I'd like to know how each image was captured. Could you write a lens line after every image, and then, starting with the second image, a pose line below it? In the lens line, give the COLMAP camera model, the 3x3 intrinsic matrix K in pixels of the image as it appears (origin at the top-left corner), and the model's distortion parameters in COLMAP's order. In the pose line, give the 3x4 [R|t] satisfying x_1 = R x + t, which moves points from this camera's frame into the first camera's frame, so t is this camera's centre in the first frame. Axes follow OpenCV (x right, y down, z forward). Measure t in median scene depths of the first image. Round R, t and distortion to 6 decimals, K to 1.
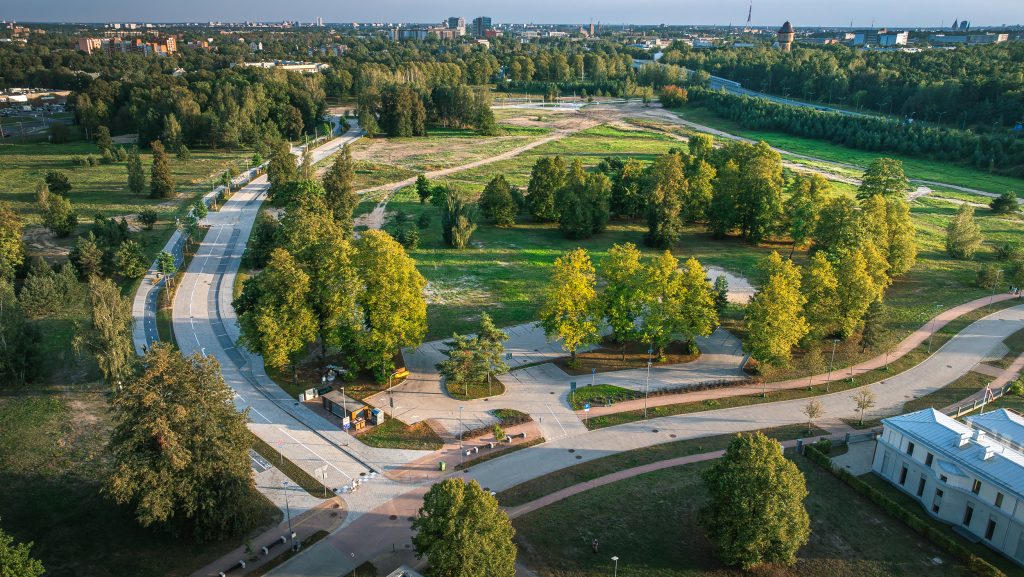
lens RADIAL K [[801.7, 0, 512.0], [0, 801.7, 288.5], [0, 0, 1]] dist [-0.008066, -0.002143]
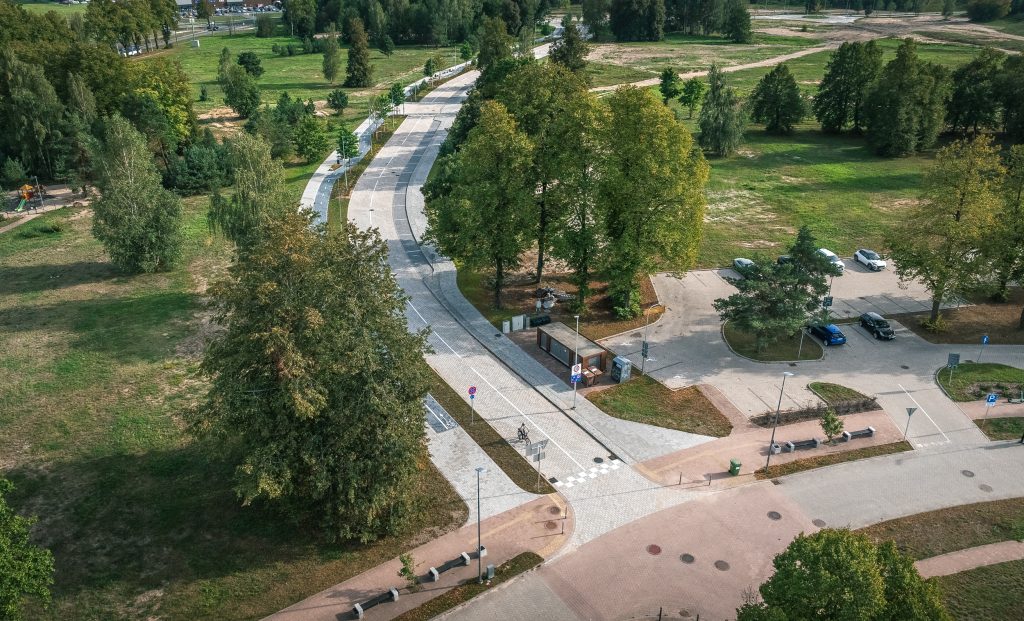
lens RADIAL K [[799.9, 0, 512.0], [0, 799.9, 310.5], [0, 0, 1]] dist [0.001678, -0.000669]
pose [[0.968875, 0.110539, -0.221500, -0.123070], [-0.092221, 0.991532, 0.091431, 0.067270], [0.229731, -0.068158, 0.970865, 0.388574]]
